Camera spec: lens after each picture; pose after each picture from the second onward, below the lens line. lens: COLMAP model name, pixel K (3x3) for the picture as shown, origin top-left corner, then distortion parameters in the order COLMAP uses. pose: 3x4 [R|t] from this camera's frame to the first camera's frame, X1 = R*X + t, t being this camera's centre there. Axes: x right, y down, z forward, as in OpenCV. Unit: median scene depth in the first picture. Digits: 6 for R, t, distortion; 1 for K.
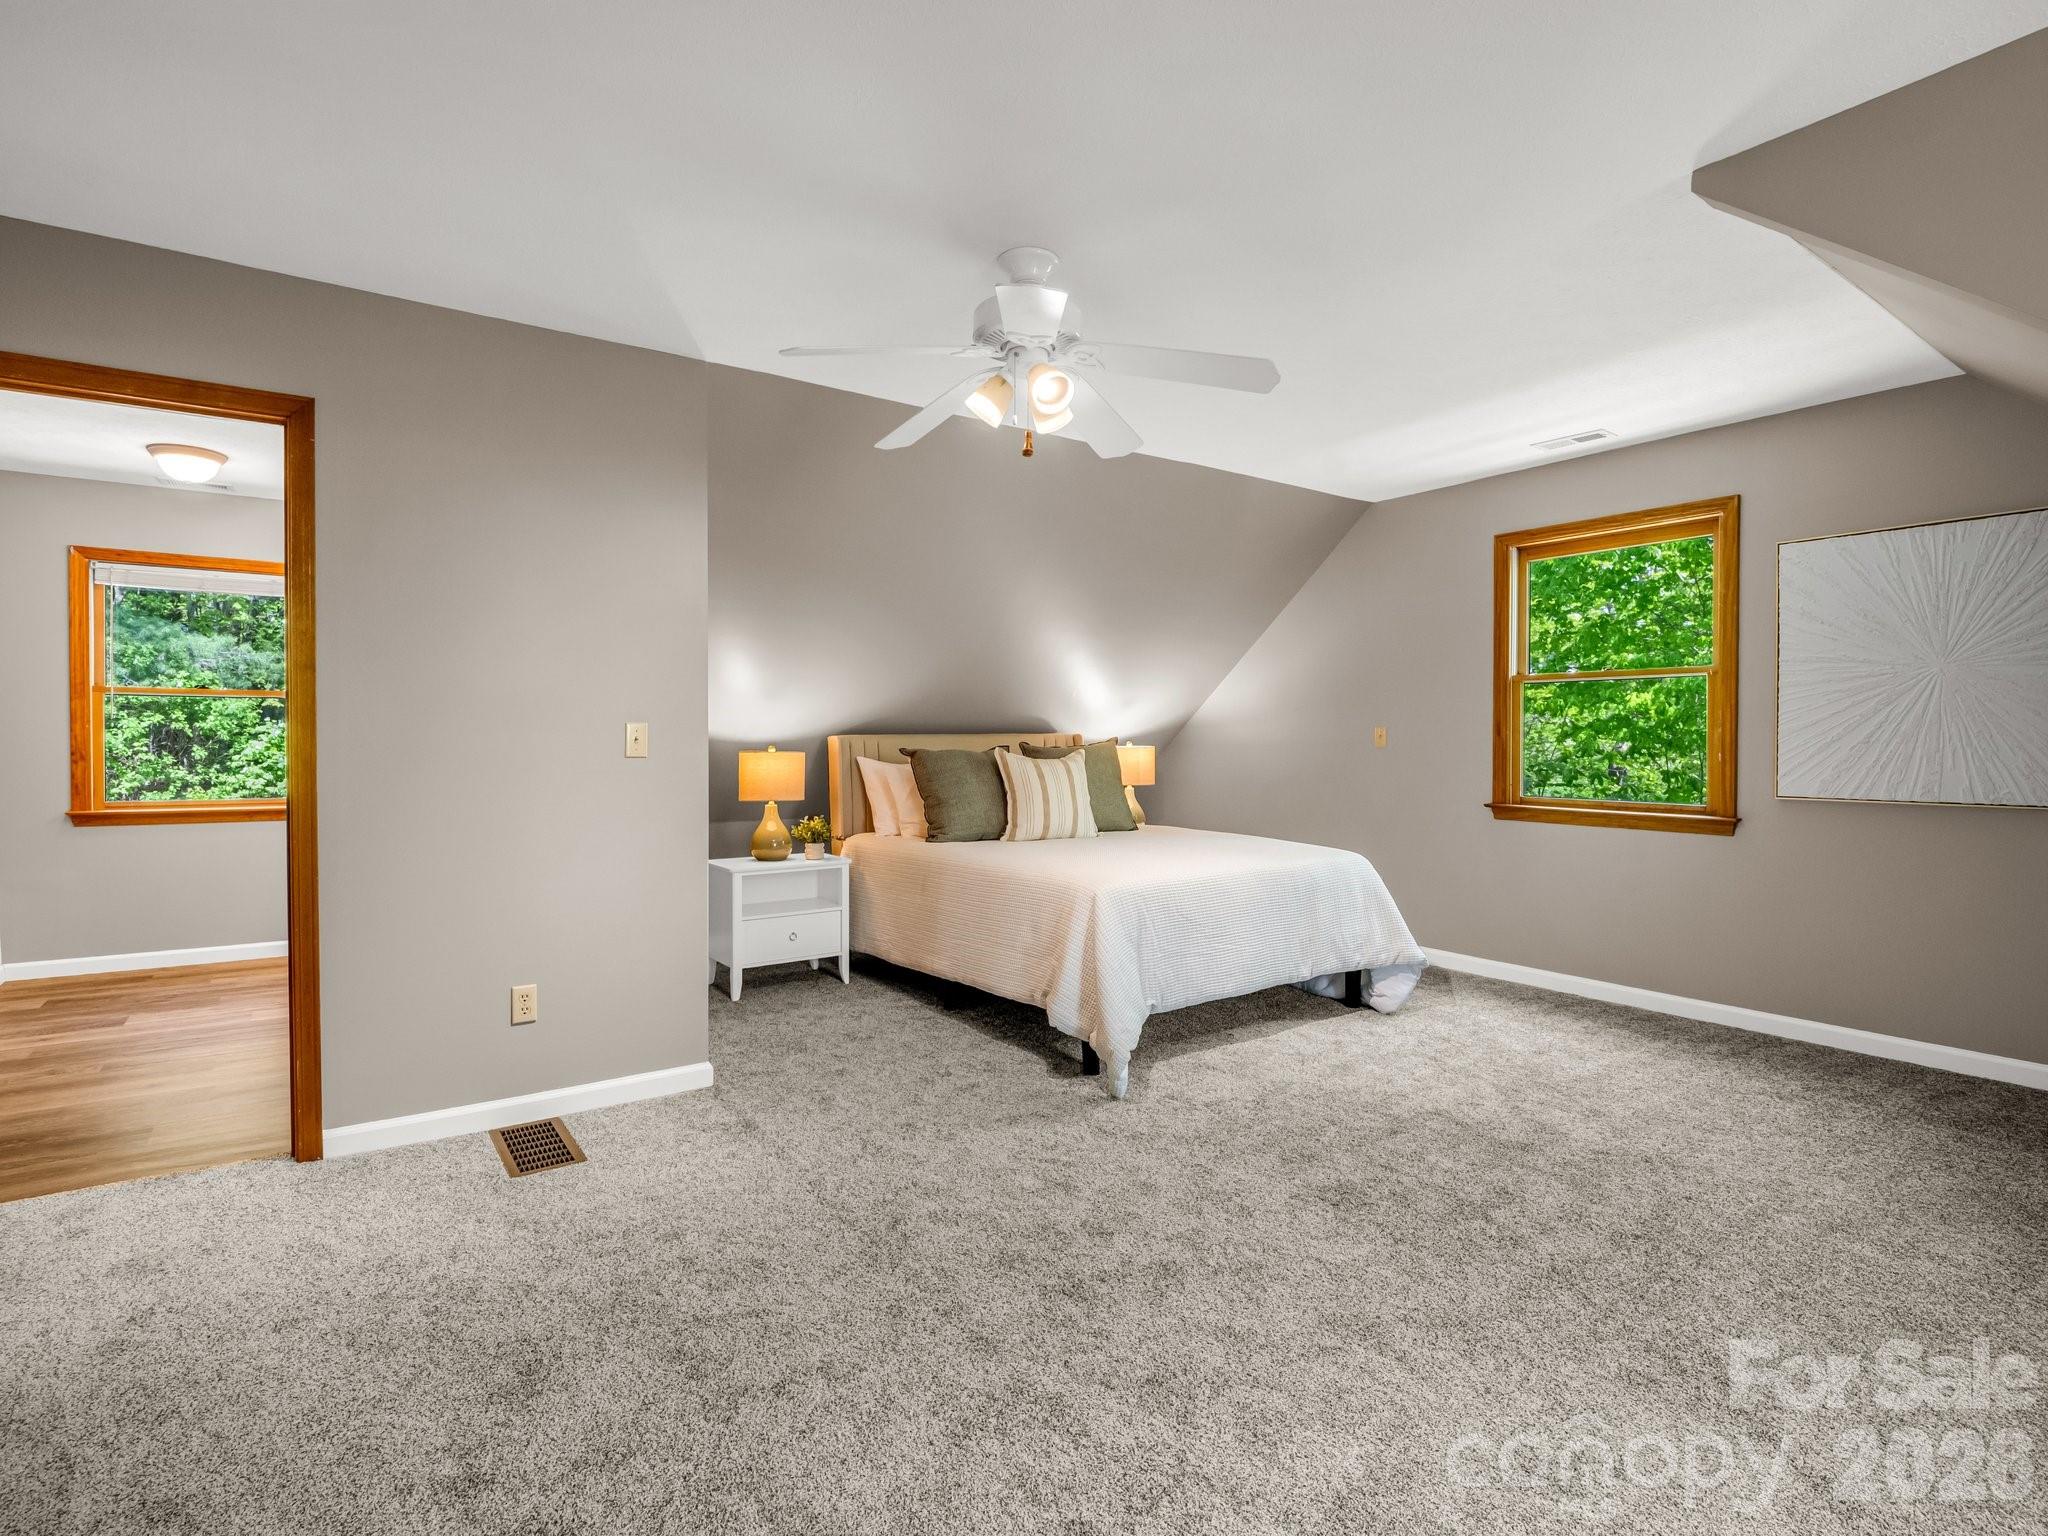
lens RADIAL K [[1008.6, 0, 1006.0], [0, 1008.6, 759.7], [0, 0, 1]] dist [-0.002556, -0.004687]
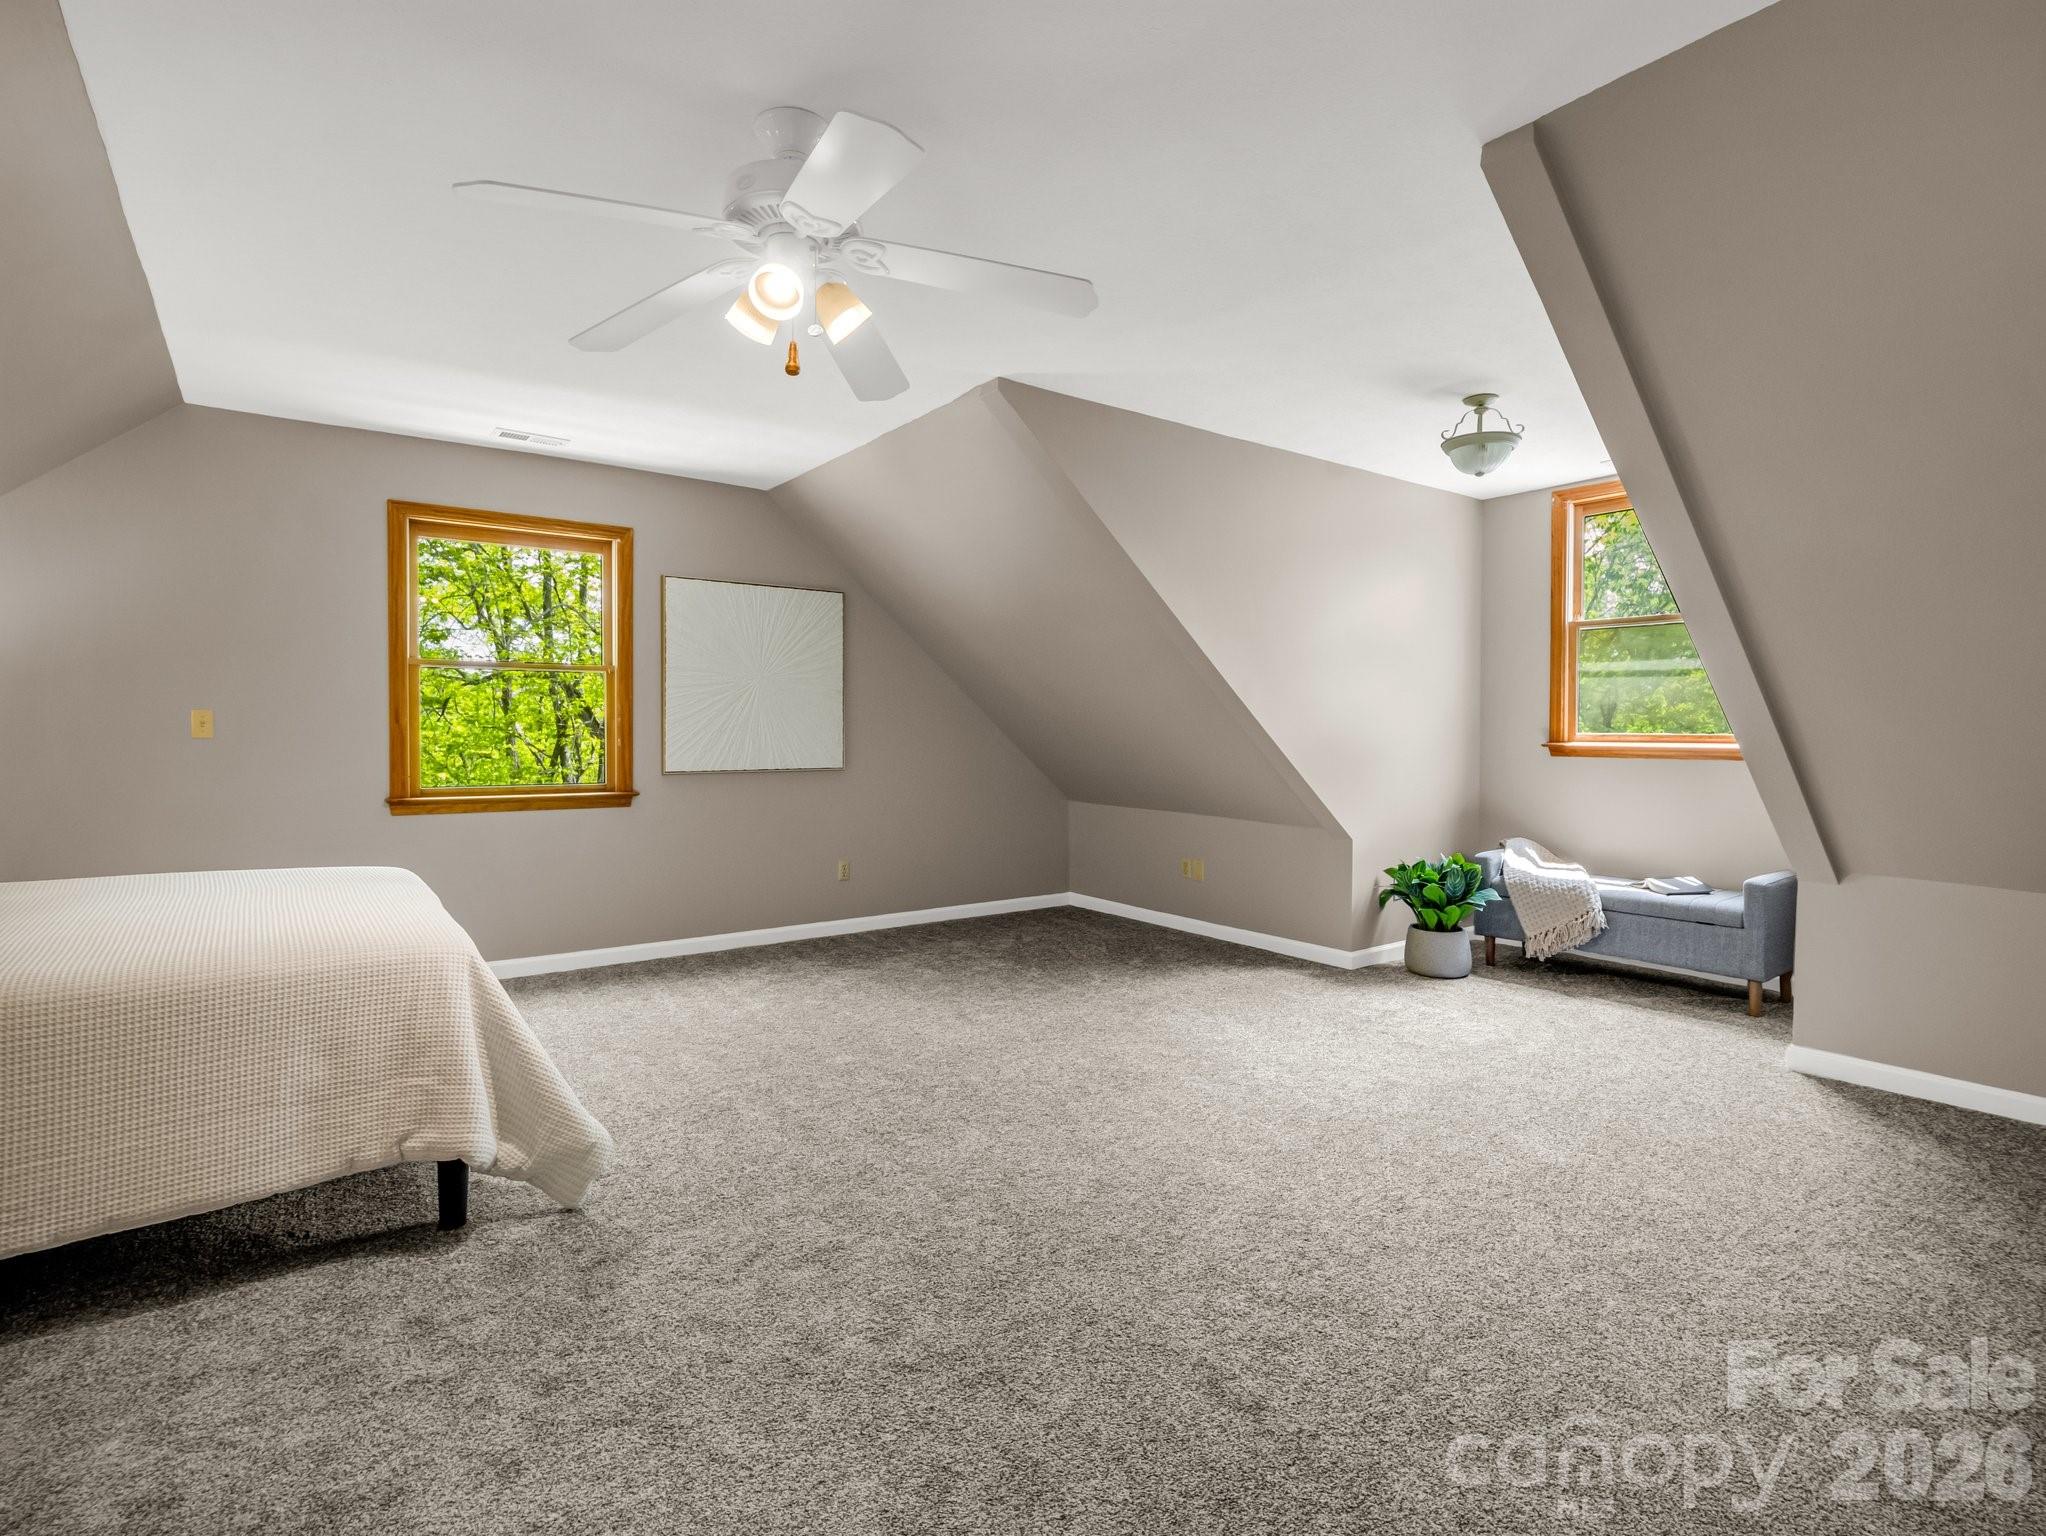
lens RADIAL K [[1007.7, 0, 1027.2], [0, 1007.7, 760.9], [0, 0, 1]] dist [-0.002556, -0.004687]
pose [[-0.043554, -0.033137, 0.998501, -0.491624], [0.015382, 0.999309, 0.033835, -0.013353], [-0.998933, 0.016833, -0.043015, 0.530040]]
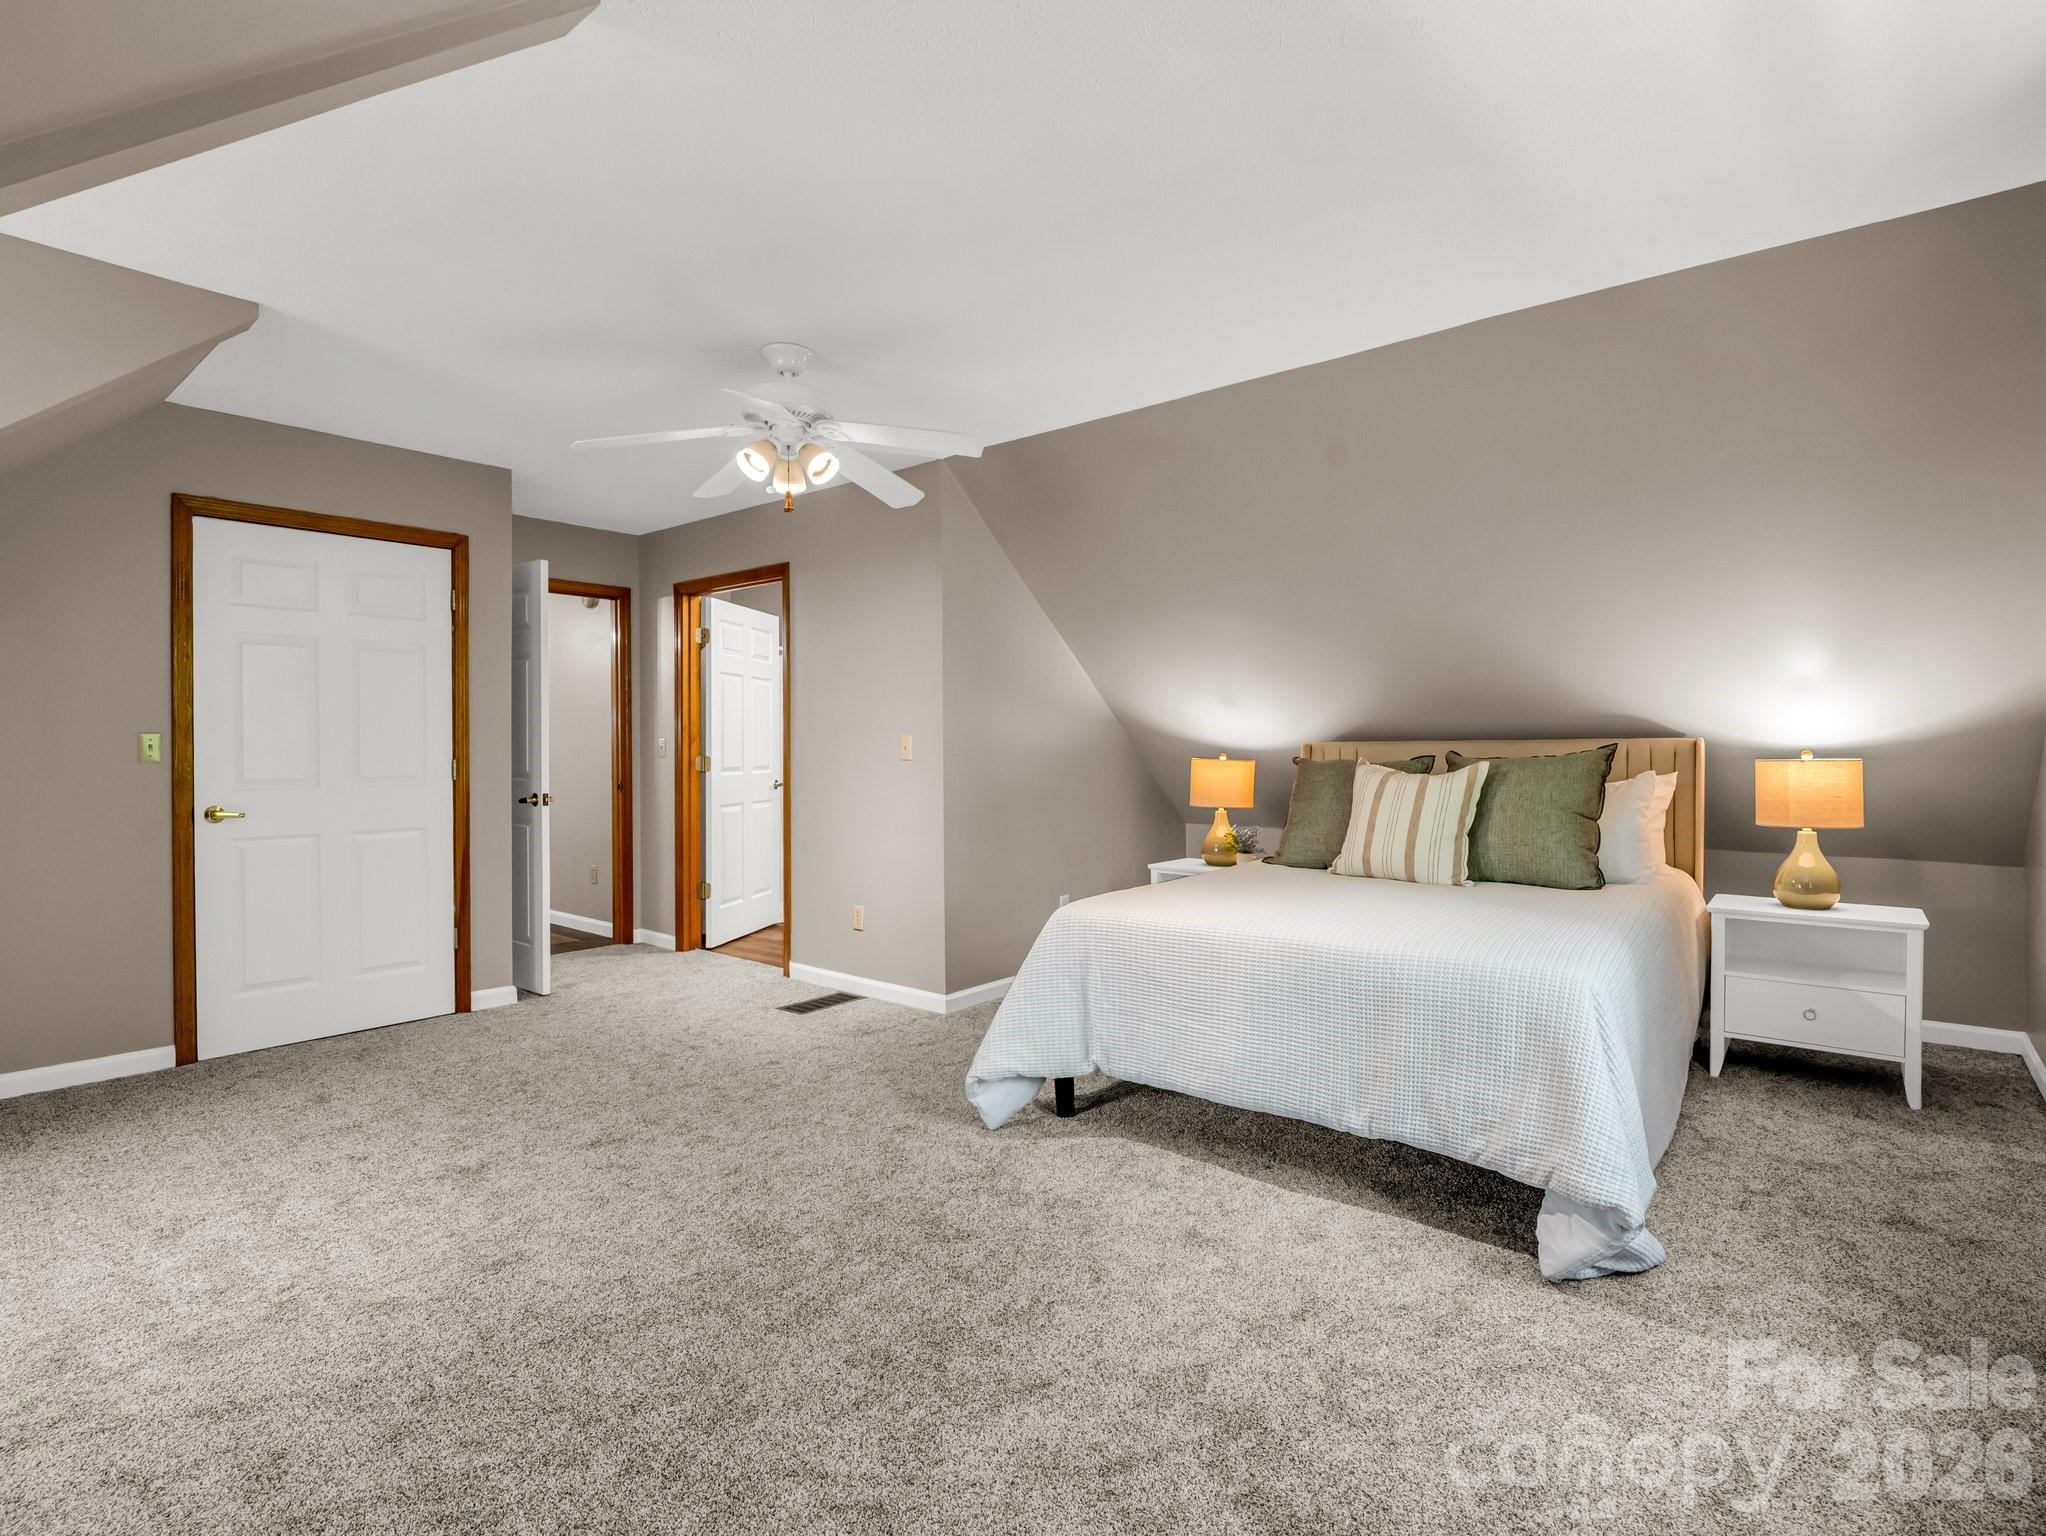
lens RADIAL K [[1007.7, 0, 1002.1], [0, 1007.7, 759.6], [0, 0, 1]] dist [-0.002556, -0.004687]
pose [[0.271241, 0.015410, -0.962388, 0.791102], [-0.017917, 0.999779, 0.010959, -0.016439], [0.962345, 0.014271, 0.271457, 0.581832]]
